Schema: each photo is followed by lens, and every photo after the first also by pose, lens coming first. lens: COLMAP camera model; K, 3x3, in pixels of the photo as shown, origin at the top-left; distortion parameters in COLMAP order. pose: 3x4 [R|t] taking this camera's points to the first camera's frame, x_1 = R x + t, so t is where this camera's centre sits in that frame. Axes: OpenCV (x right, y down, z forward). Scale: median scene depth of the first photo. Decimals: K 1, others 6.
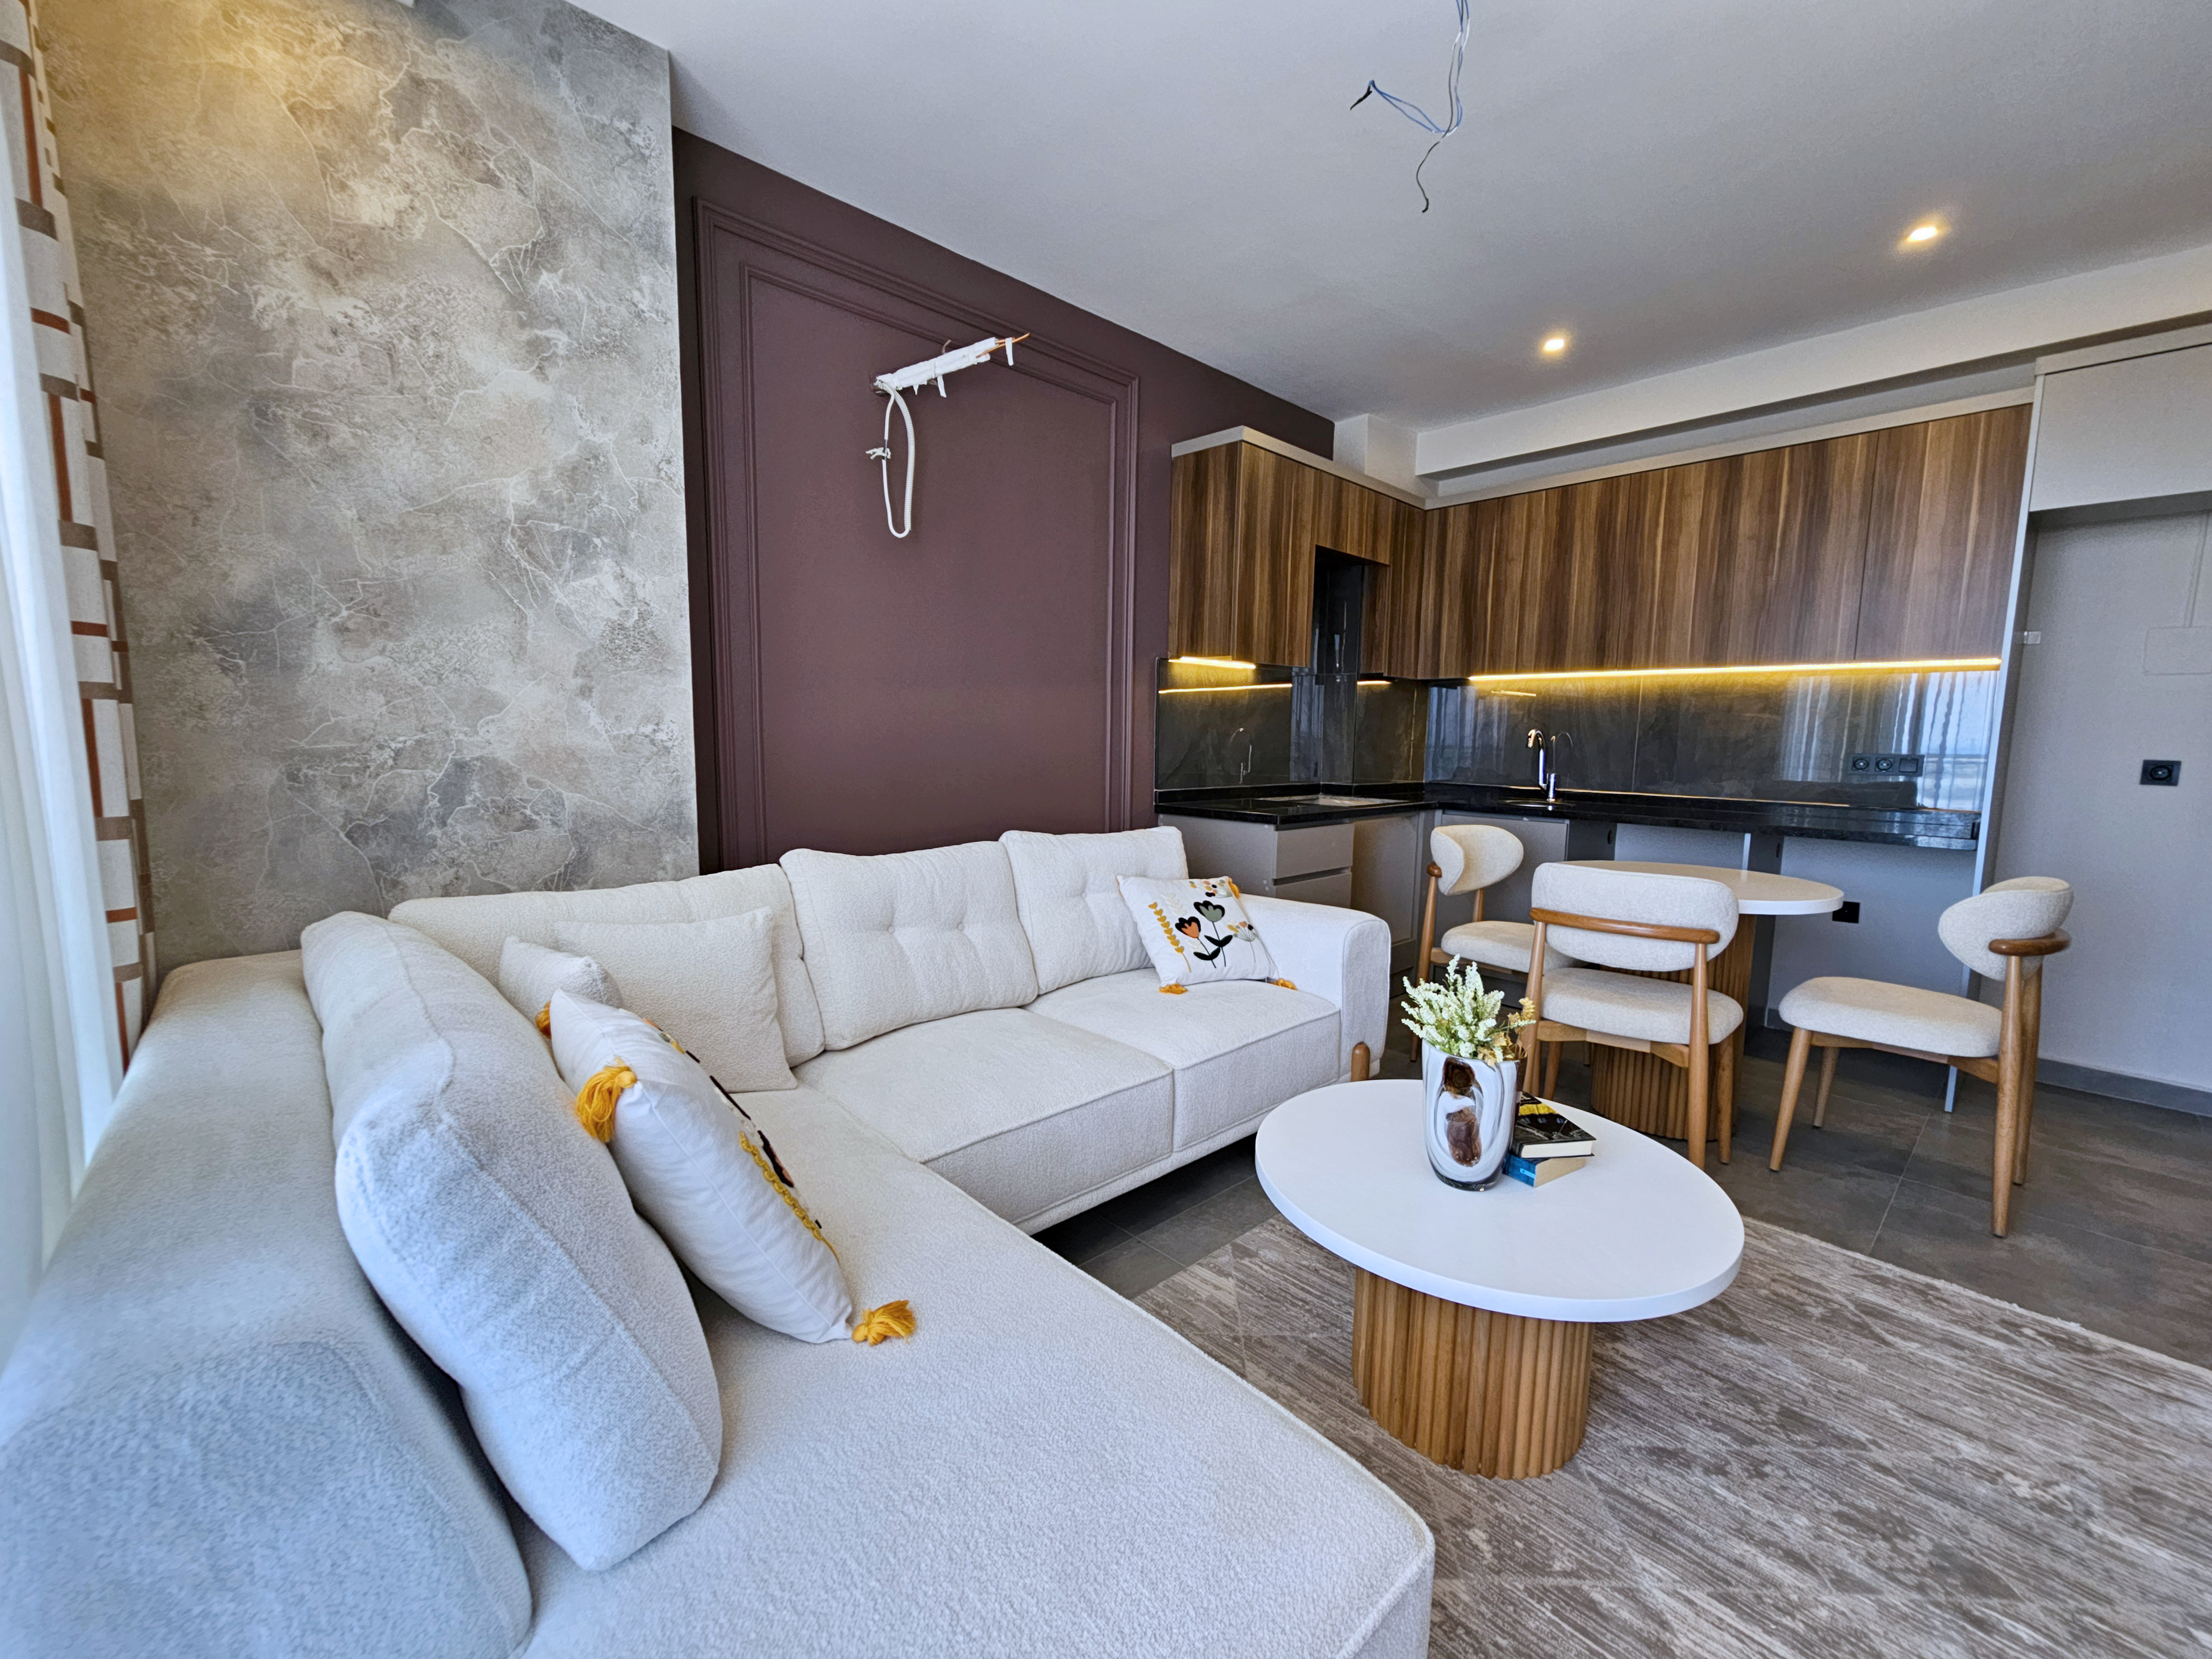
lens RADIAL K [[904.4, 0, 1113.0], [0, 904.4, 833.8], [0, 0, 1]] dist [0.003232, -0.000547]
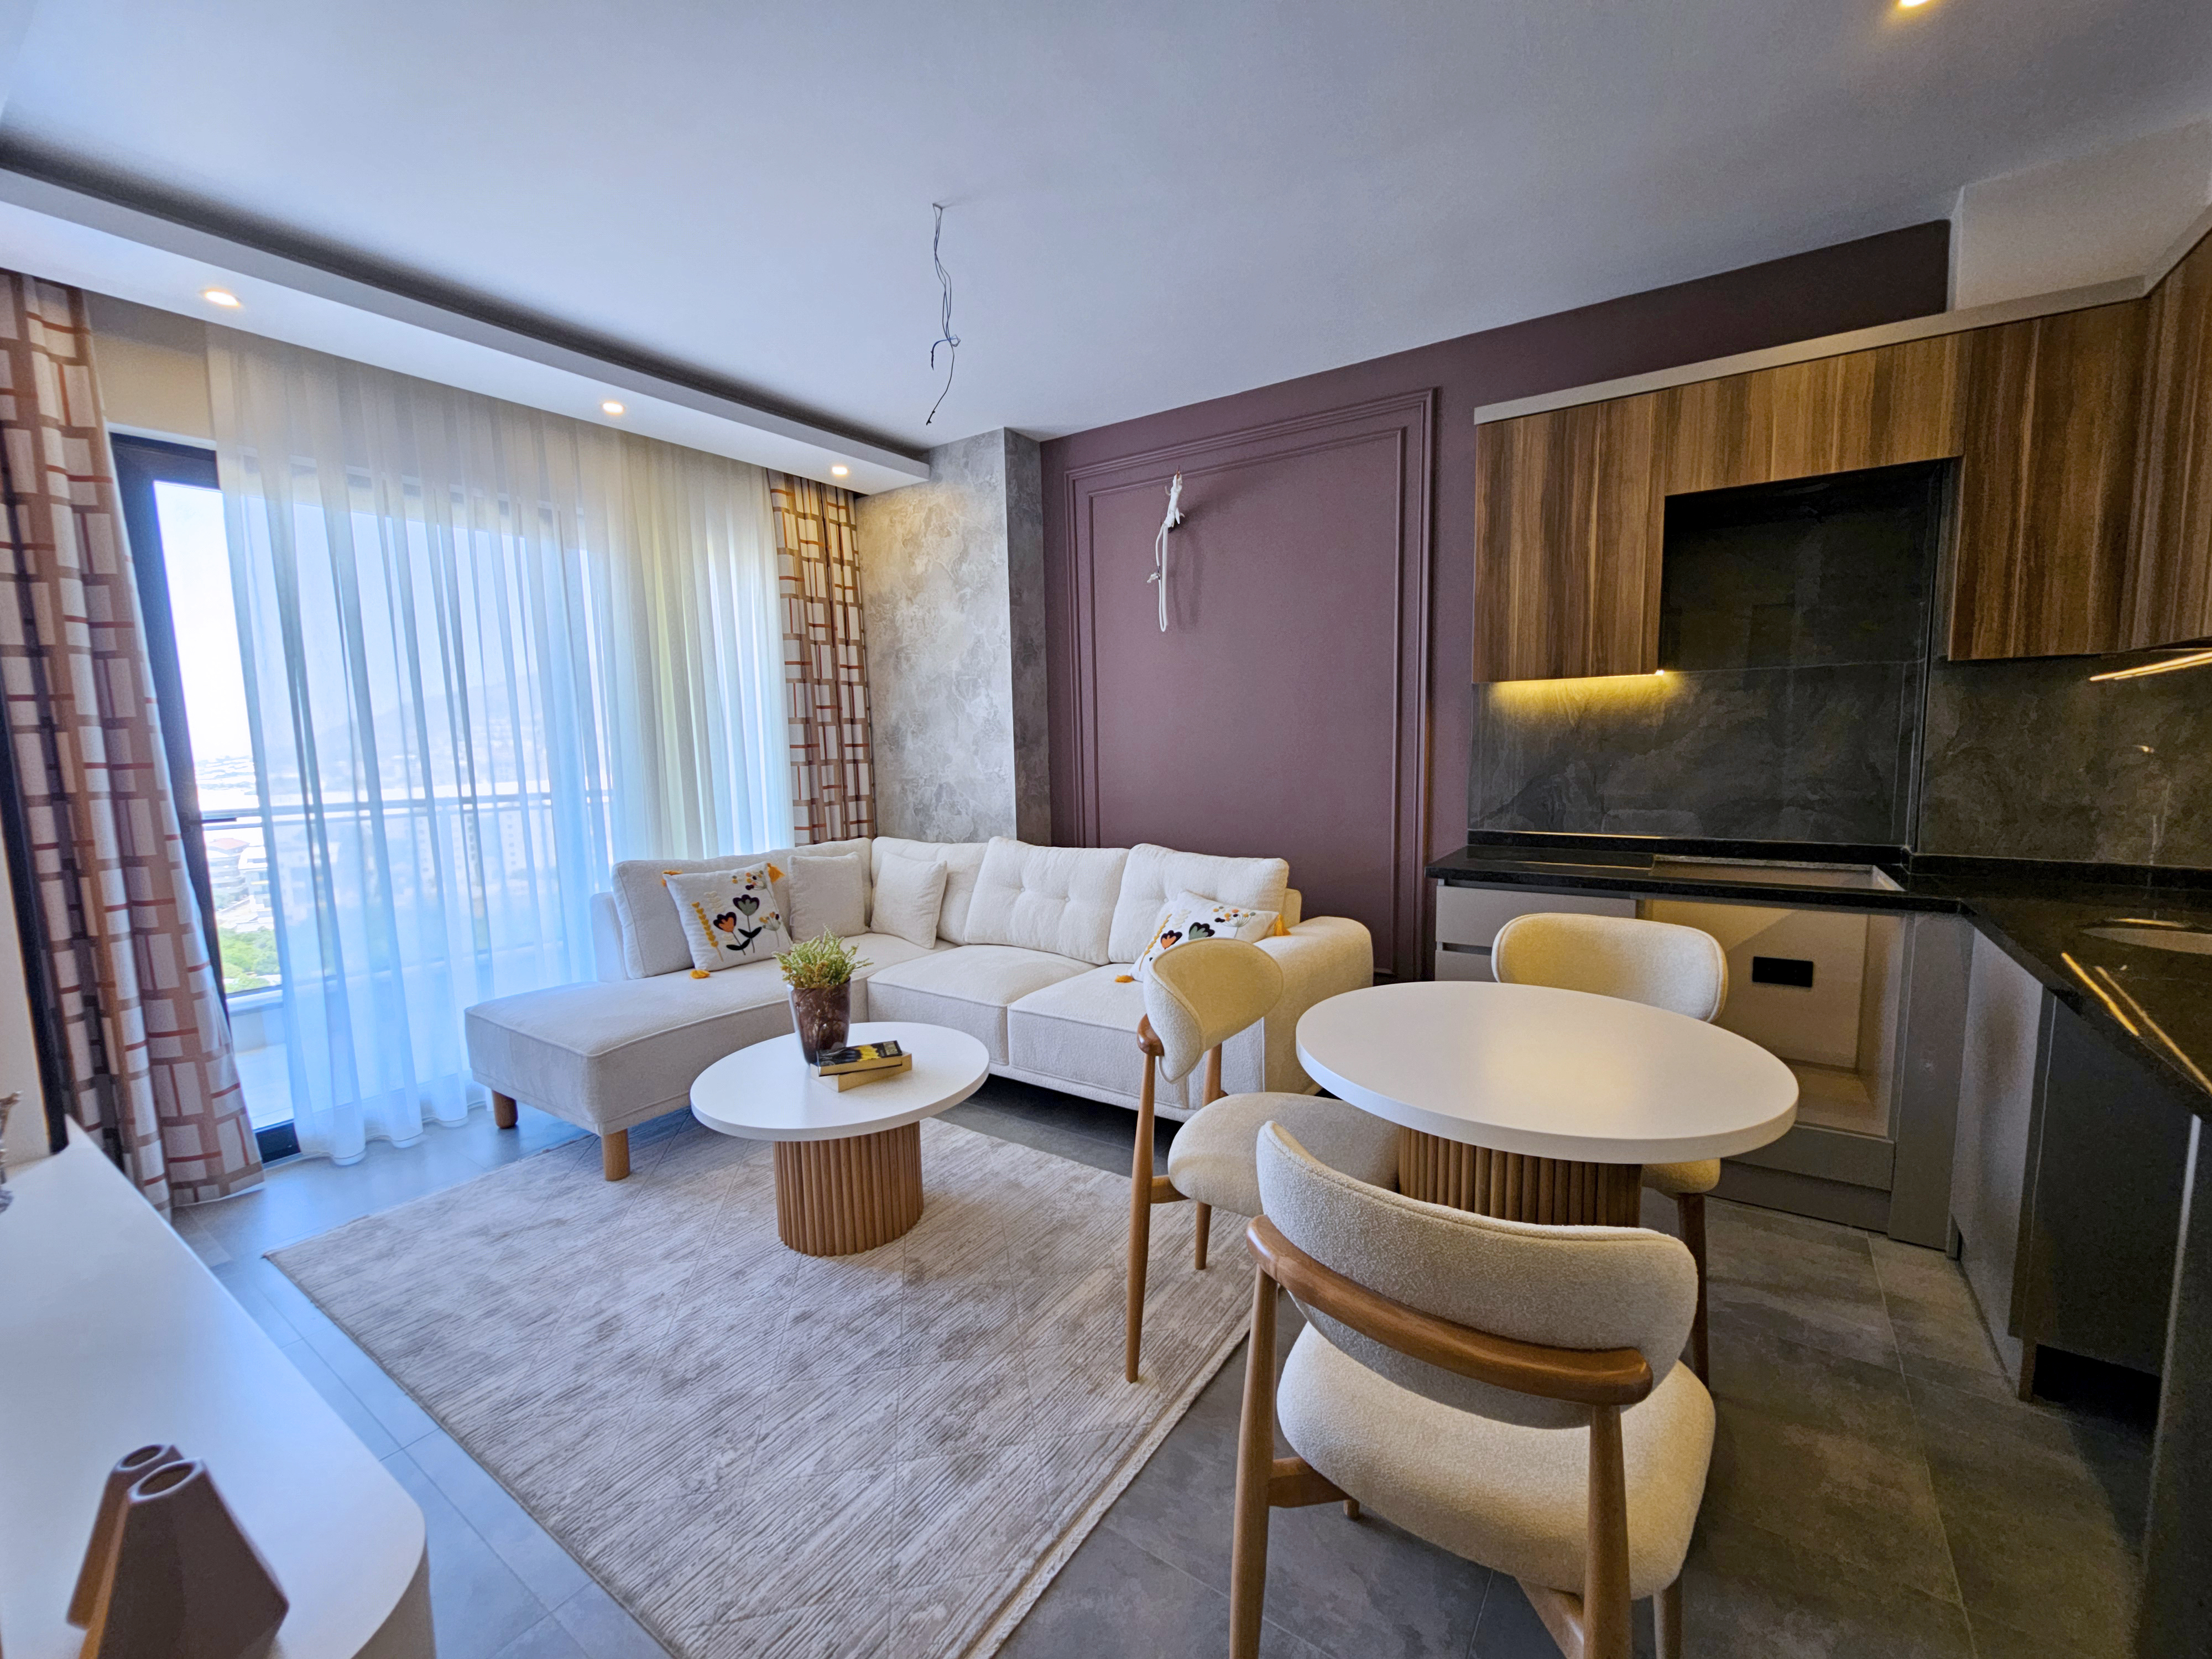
lens RADIAL K [[904.4, 0, 1109.0], [0, 904.4, 839.8], [0, 0, 1]] dist [0.003232, -0.000547]
pose [[0.216700, 0.089088, -0.972165, 1.640876], [-0.086704, 0.993648, 0.071730, -0.139833], [0.972380, 0.068747, 0.223048, 0.892711]]
